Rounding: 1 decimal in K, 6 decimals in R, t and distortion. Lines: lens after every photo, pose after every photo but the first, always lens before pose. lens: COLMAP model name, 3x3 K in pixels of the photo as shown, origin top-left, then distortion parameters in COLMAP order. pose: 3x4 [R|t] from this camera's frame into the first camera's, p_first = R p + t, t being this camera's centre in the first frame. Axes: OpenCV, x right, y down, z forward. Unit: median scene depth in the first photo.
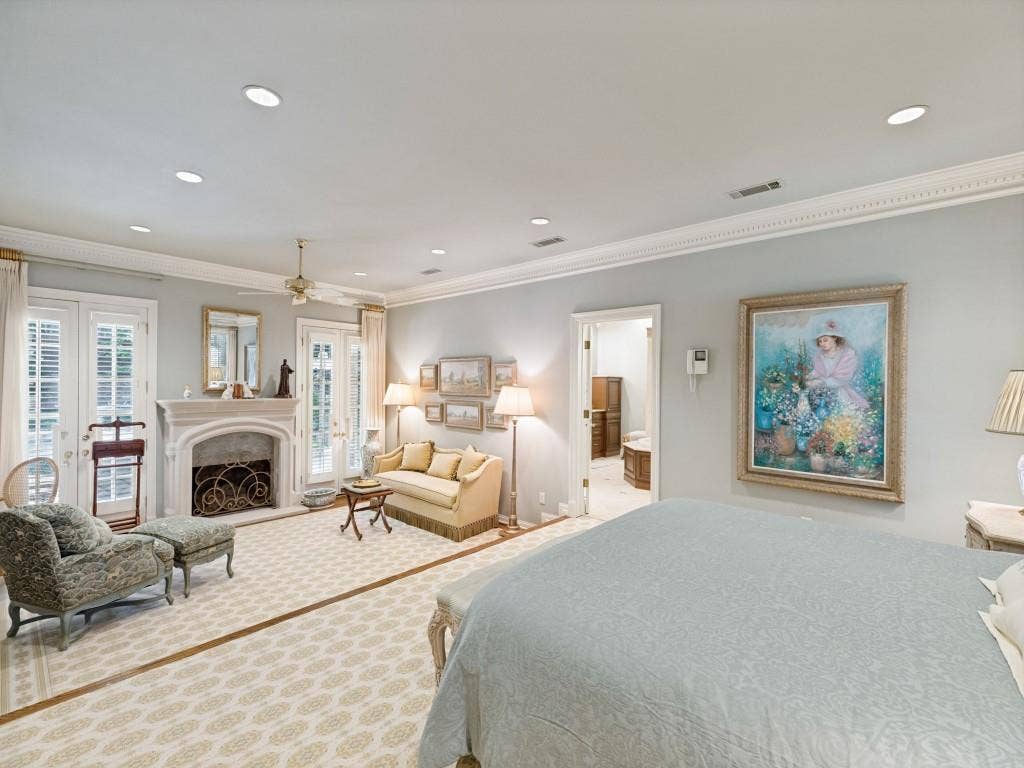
lens RADIAL K [[461.3, 0, 509.6], [0, 461.3, 386.5], [0, 0, 1]] dist [0.003667, 0.000641]
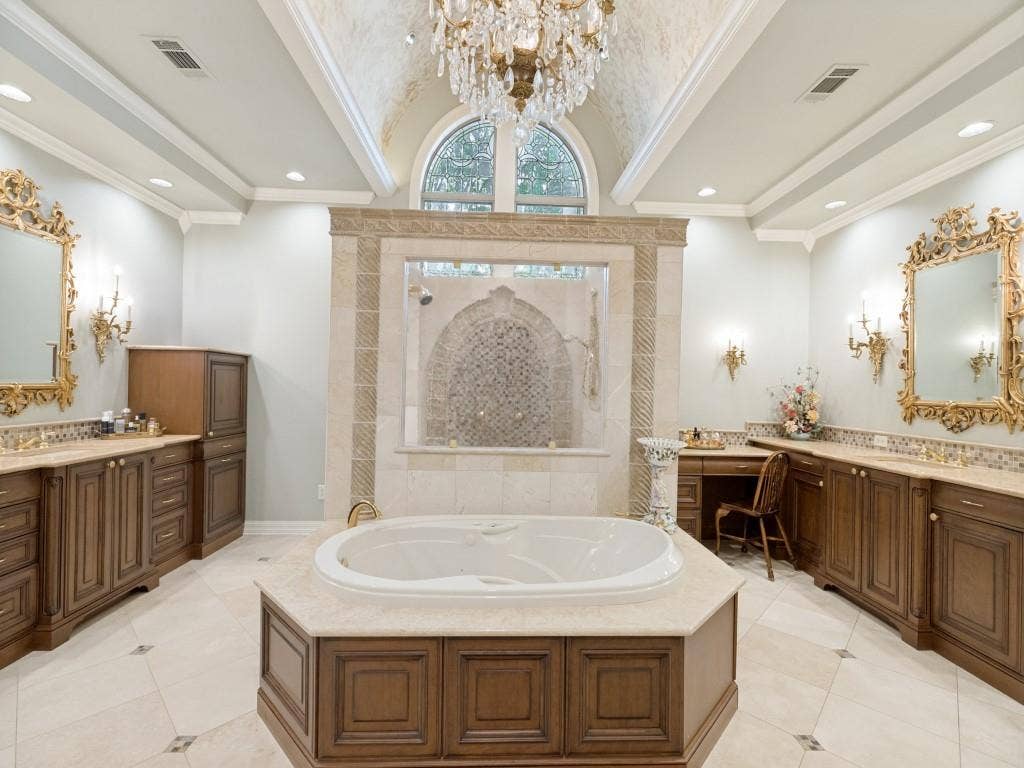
lens RADIAL K [[461.3, 0, 511.1], [0, 461.3, 383.5], [0, 0, 1]] dist [0.003667, 0.000641]
pose [[0.723624, 0.003022, 0.690187, 0.127129], [-0.007608, 0.999965, 0.003597, 0.003869], [-0.690152, -0.007854, 0.723622, 0.535558]]
